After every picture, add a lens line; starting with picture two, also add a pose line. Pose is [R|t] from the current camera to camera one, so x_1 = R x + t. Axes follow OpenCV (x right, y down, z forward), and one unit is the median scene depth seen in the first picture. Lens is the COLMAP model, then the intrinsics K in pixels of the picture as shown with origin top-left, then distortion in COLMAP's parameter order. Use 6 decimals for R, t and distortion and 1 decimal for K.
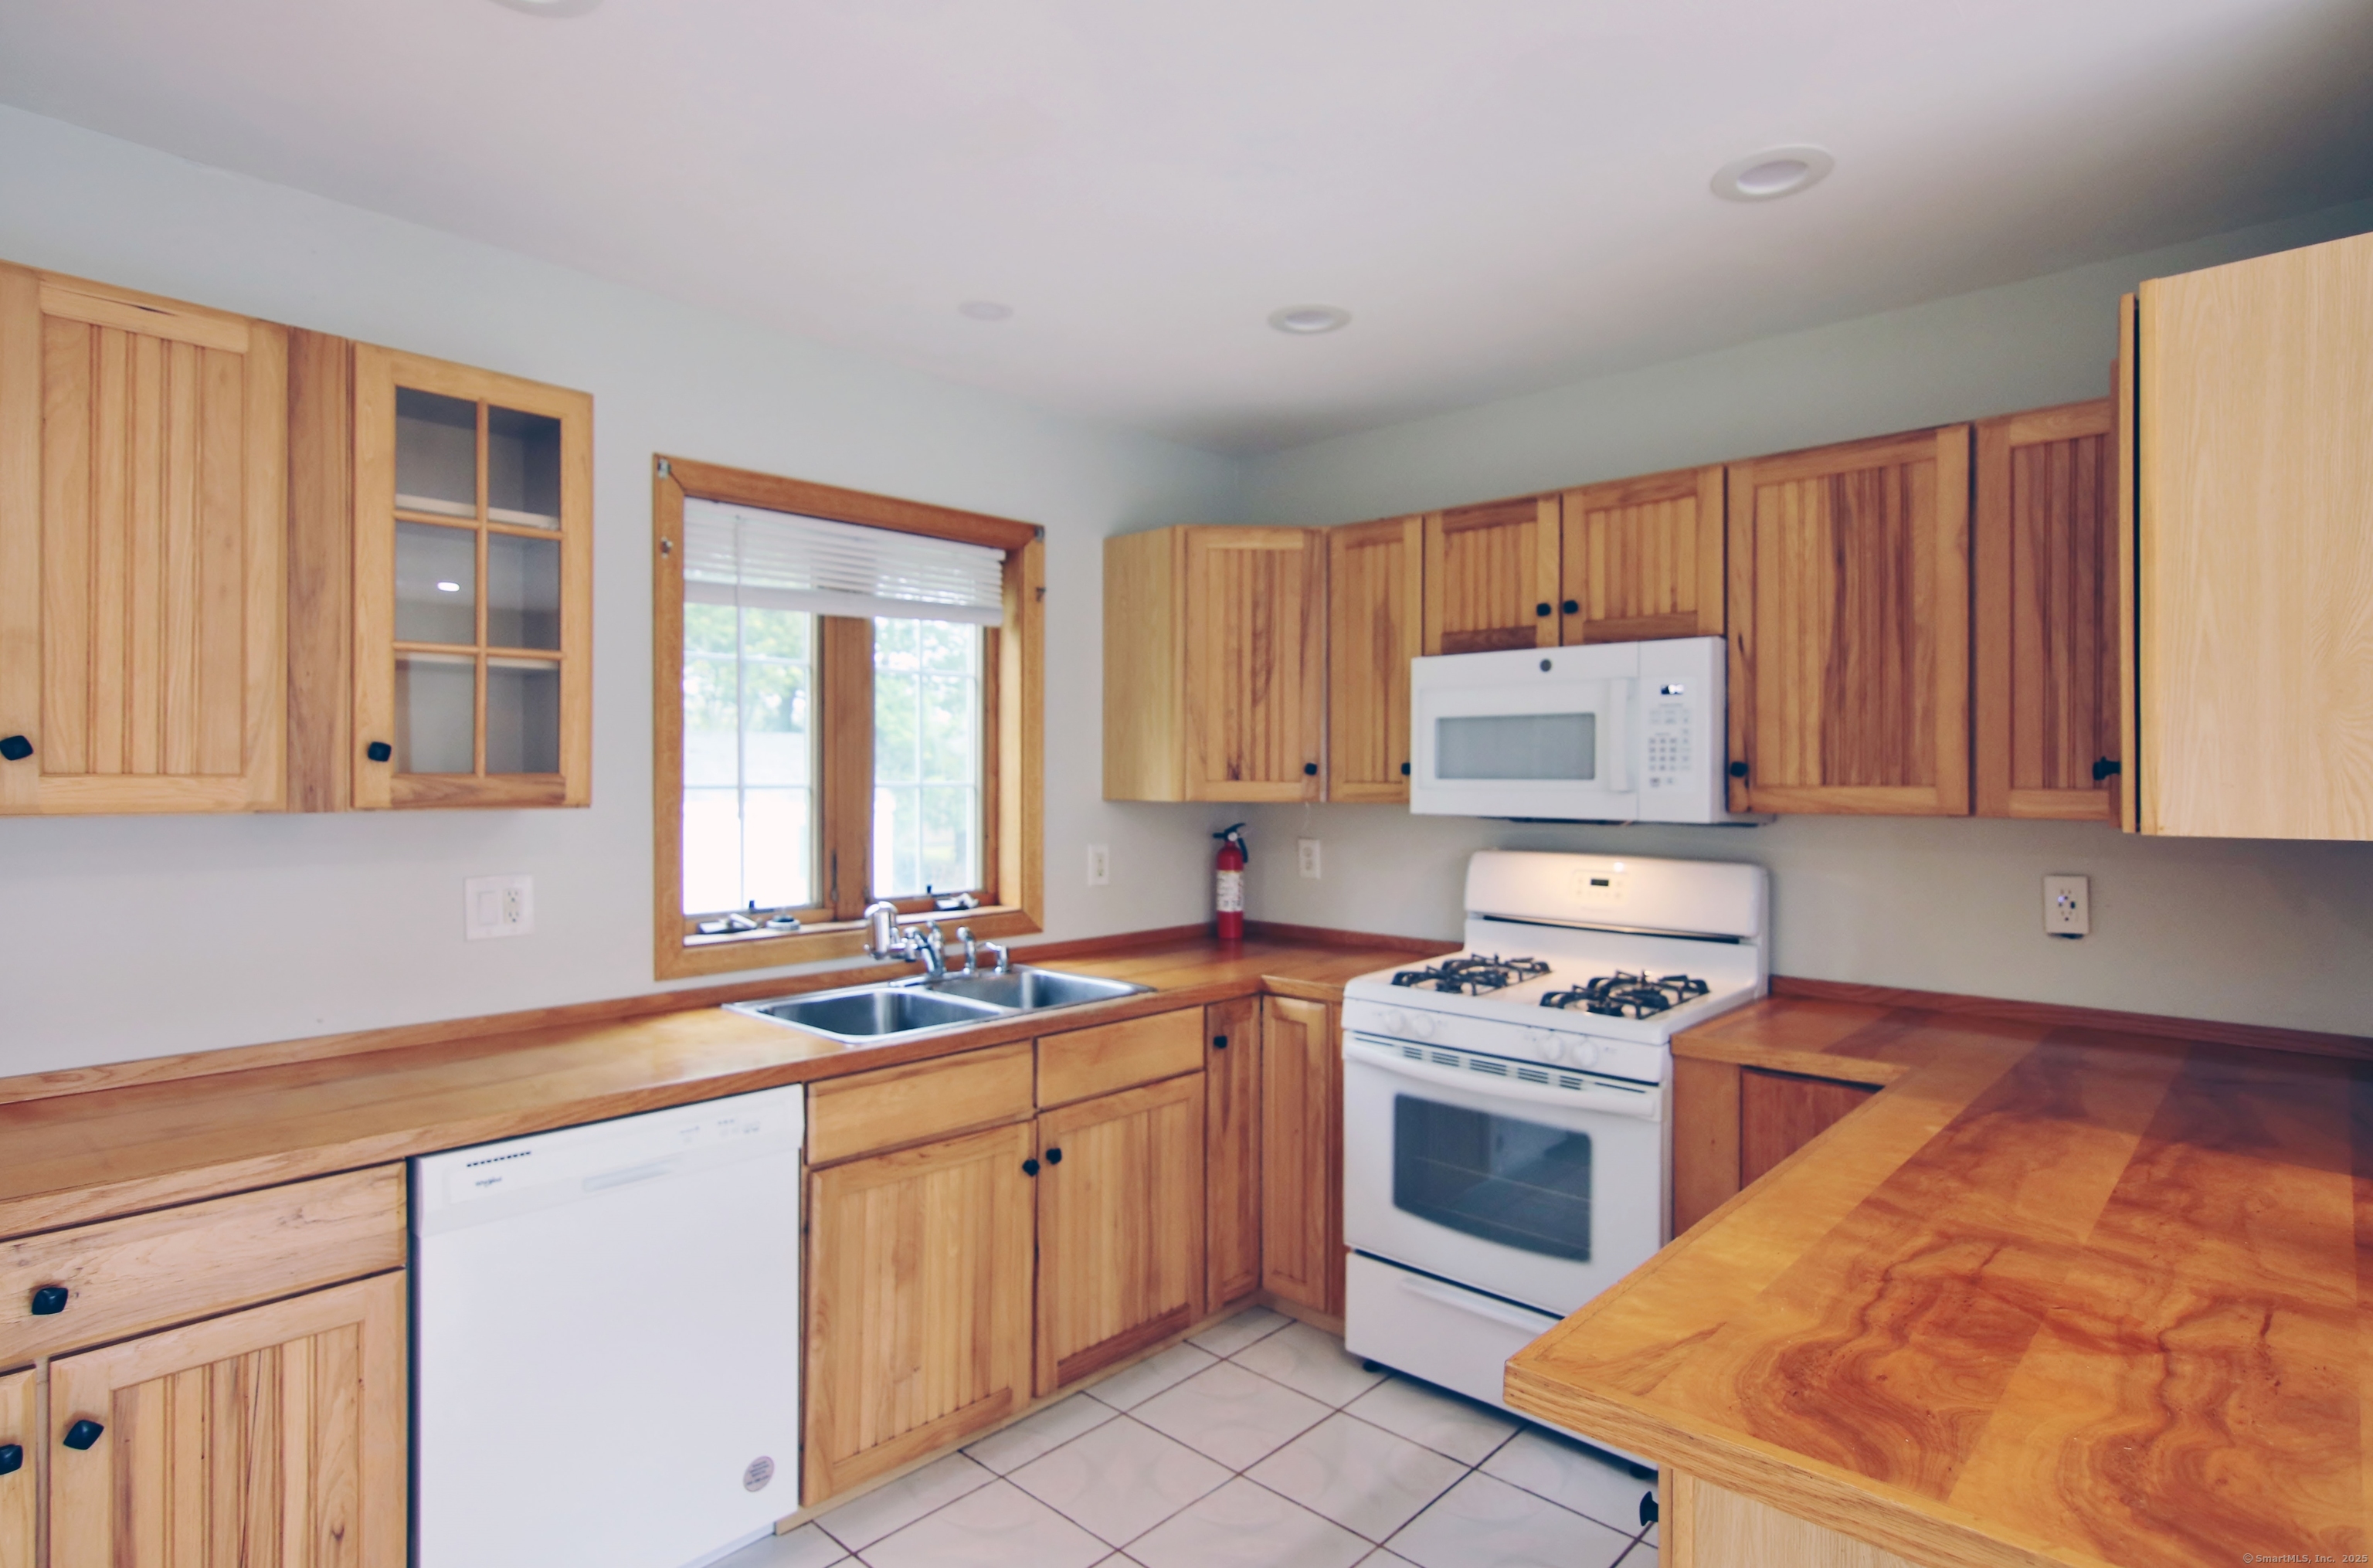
lens RADIAL K [[1222.9, 0, 1190.1], [0, 1222.9, 778.7], [0, 0, 1]] dist [-0.002344, 0.001536]
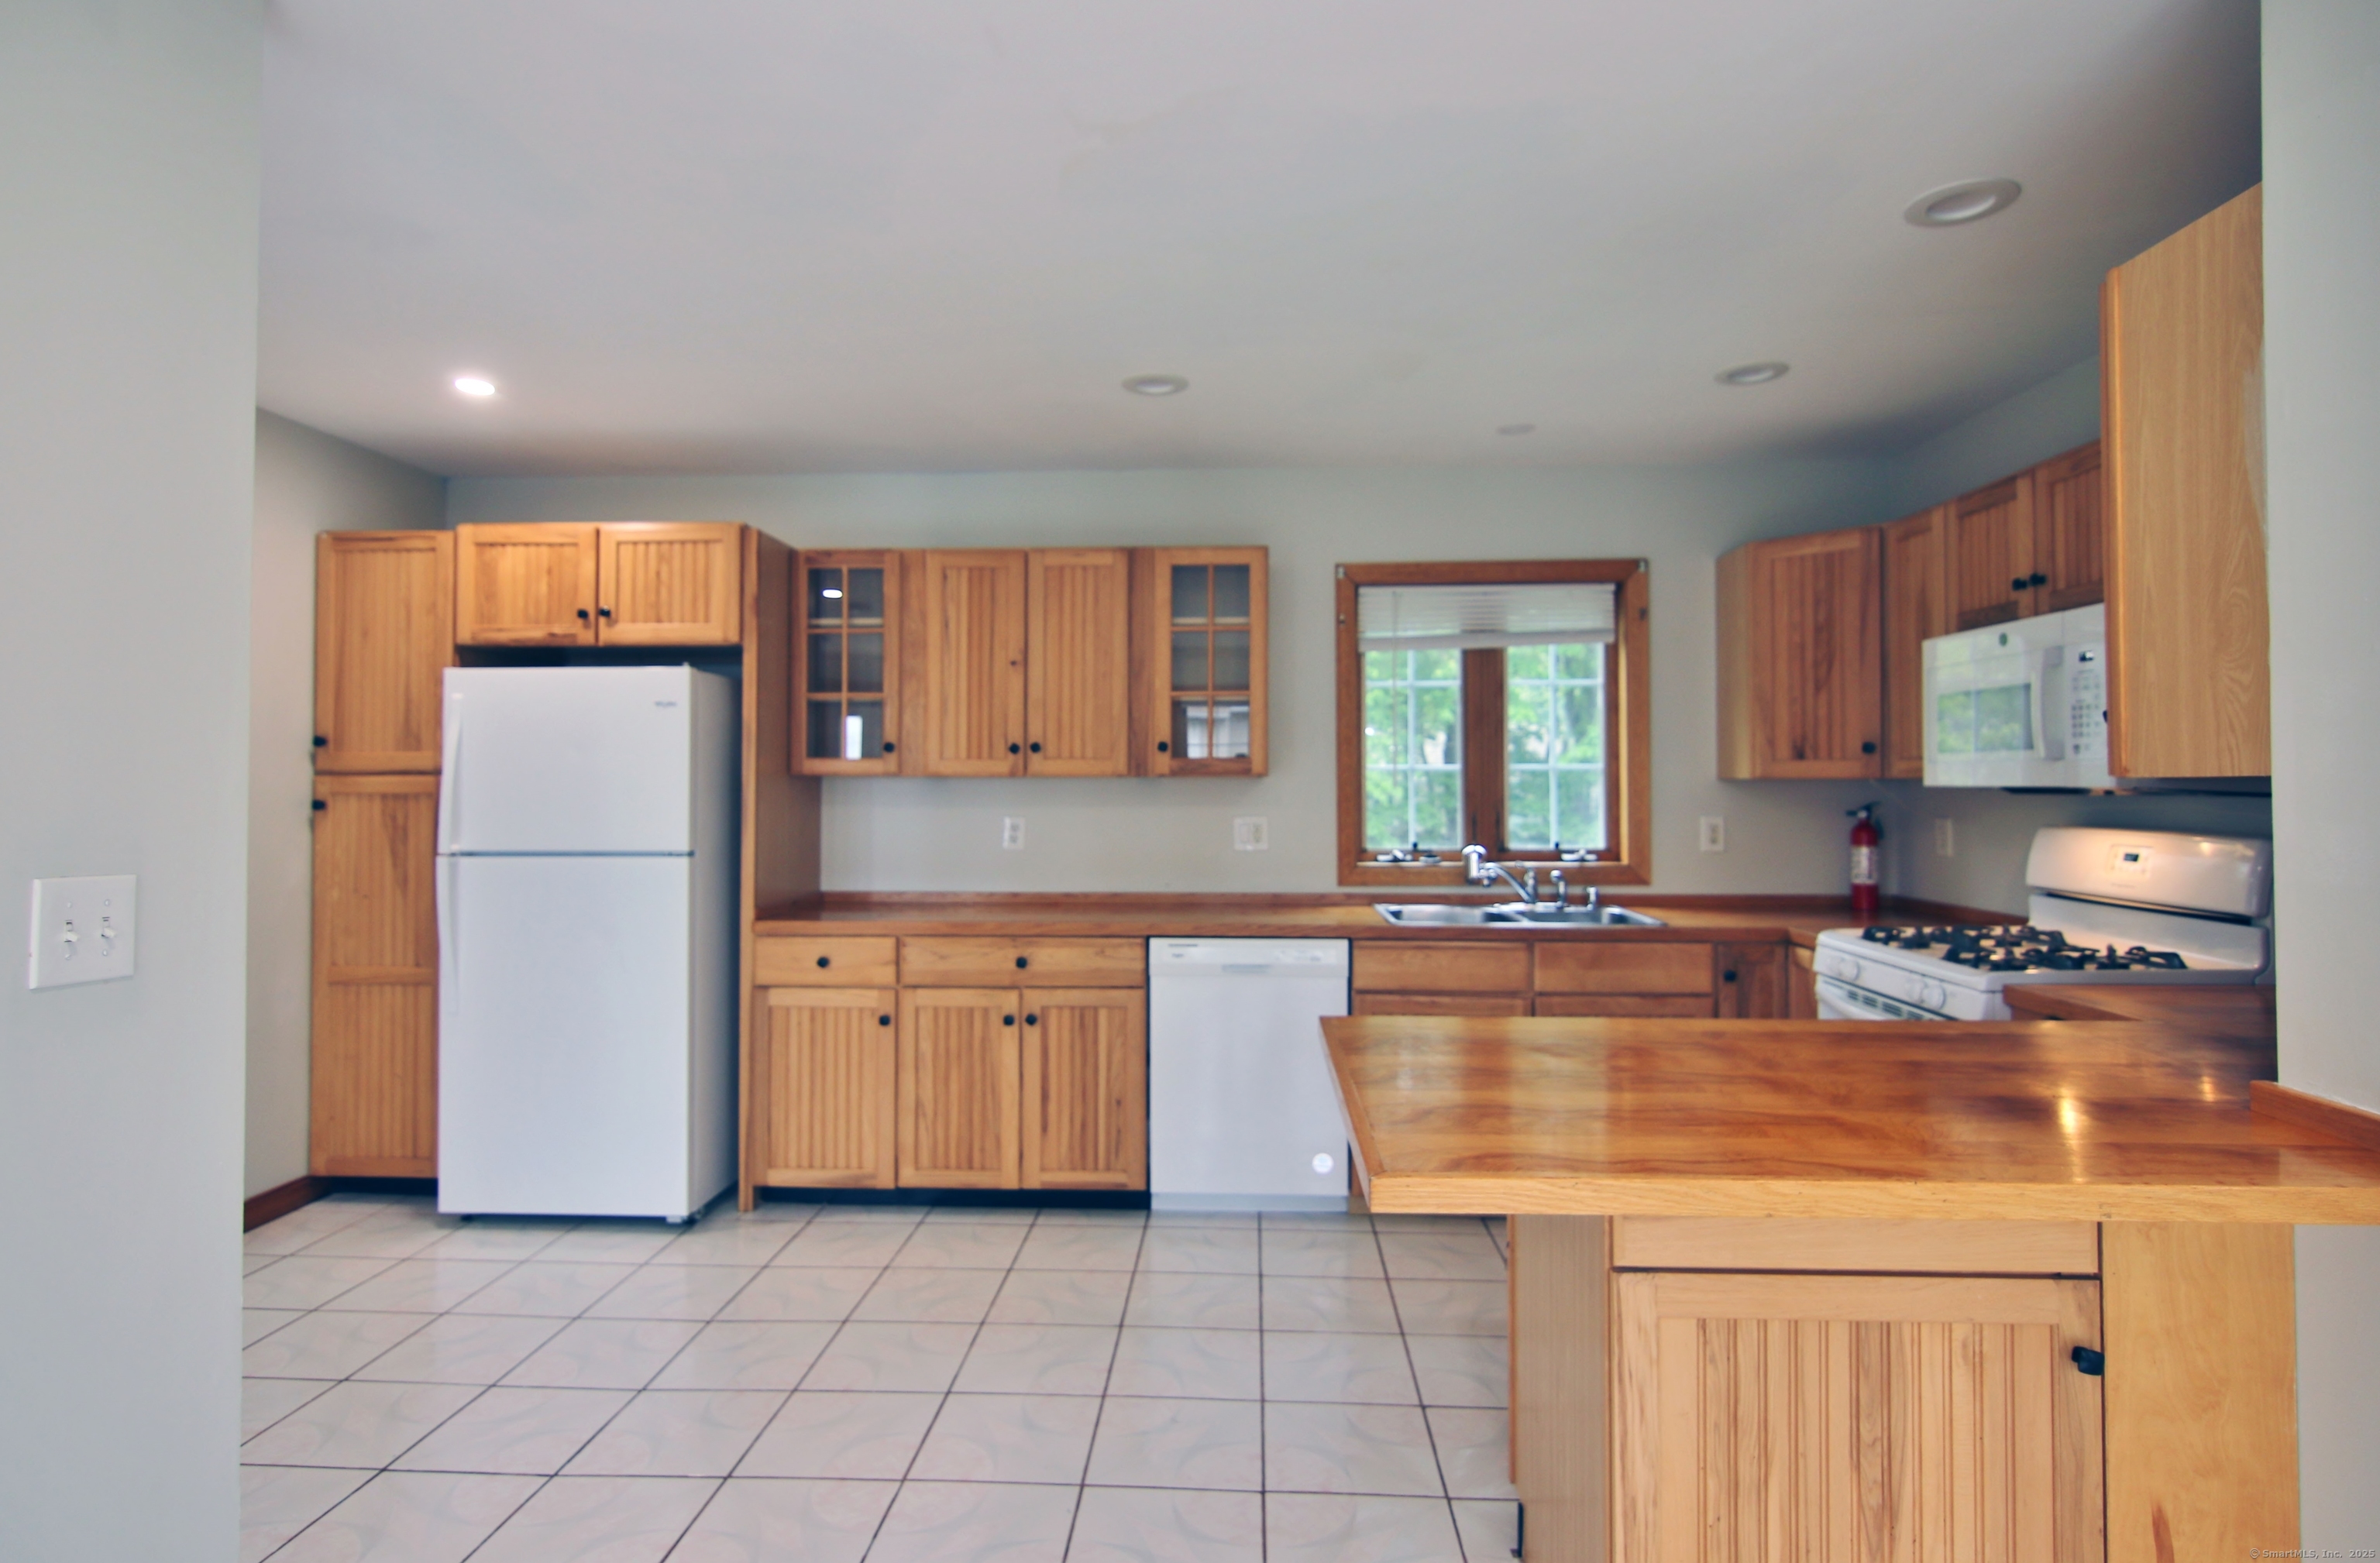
lens RADIAL K [[1231.7, 0, 1186.8], [0, 1231.7, 766.9], [0, 0, 1]] dist [-0.001205, 0.000867]
pose [[0.641878, -0.013873, -0.766681, 0.650446], [0.000776, 0.999848, -0.017443, 0.032860], [0.766806, 0.010601, 0.641791, -0.199294]]
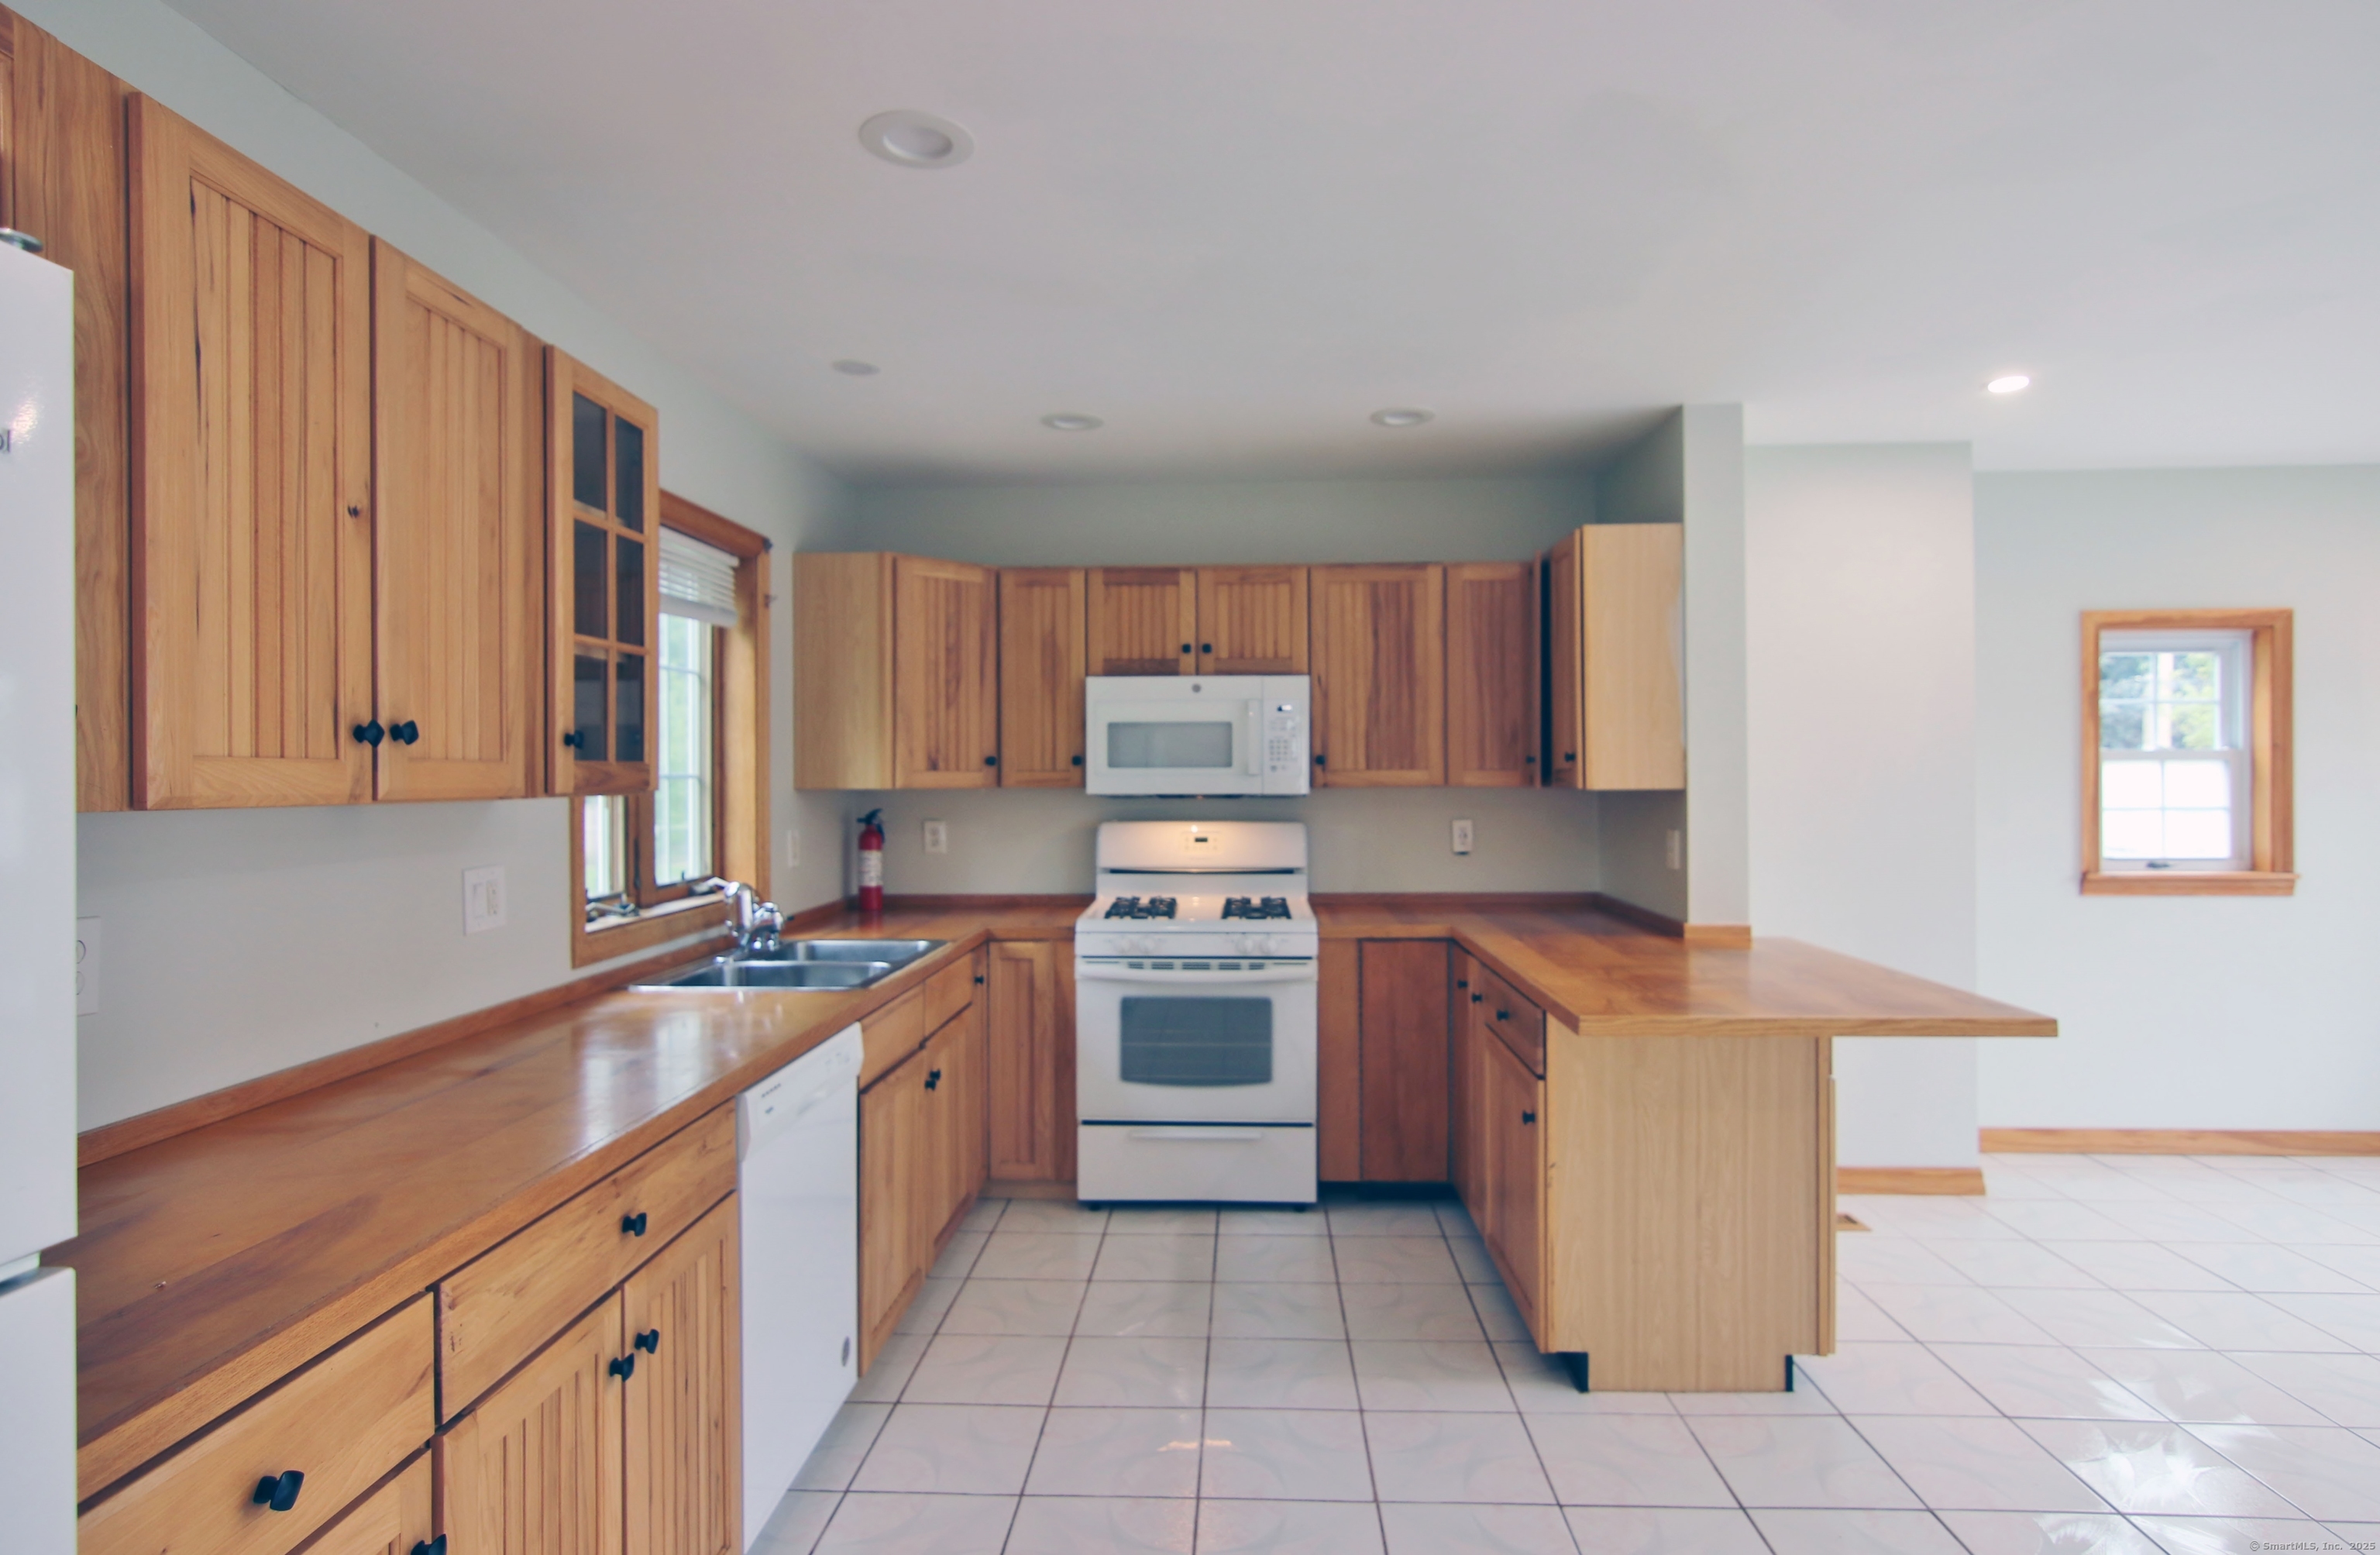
lens RADIAL K [[1235.7, 0, 1193.8], [0, 1235.7, 774.4], [0, 0, 1]] dist [-0.000497, -0.000688]
pose [[0.760884, -0.007223, 0.648848, -0.661178], [0.009079, 0.999959, 0.000486, 0.008275], [-0.648825, 0.005521, 0.760918, -0.104070]]
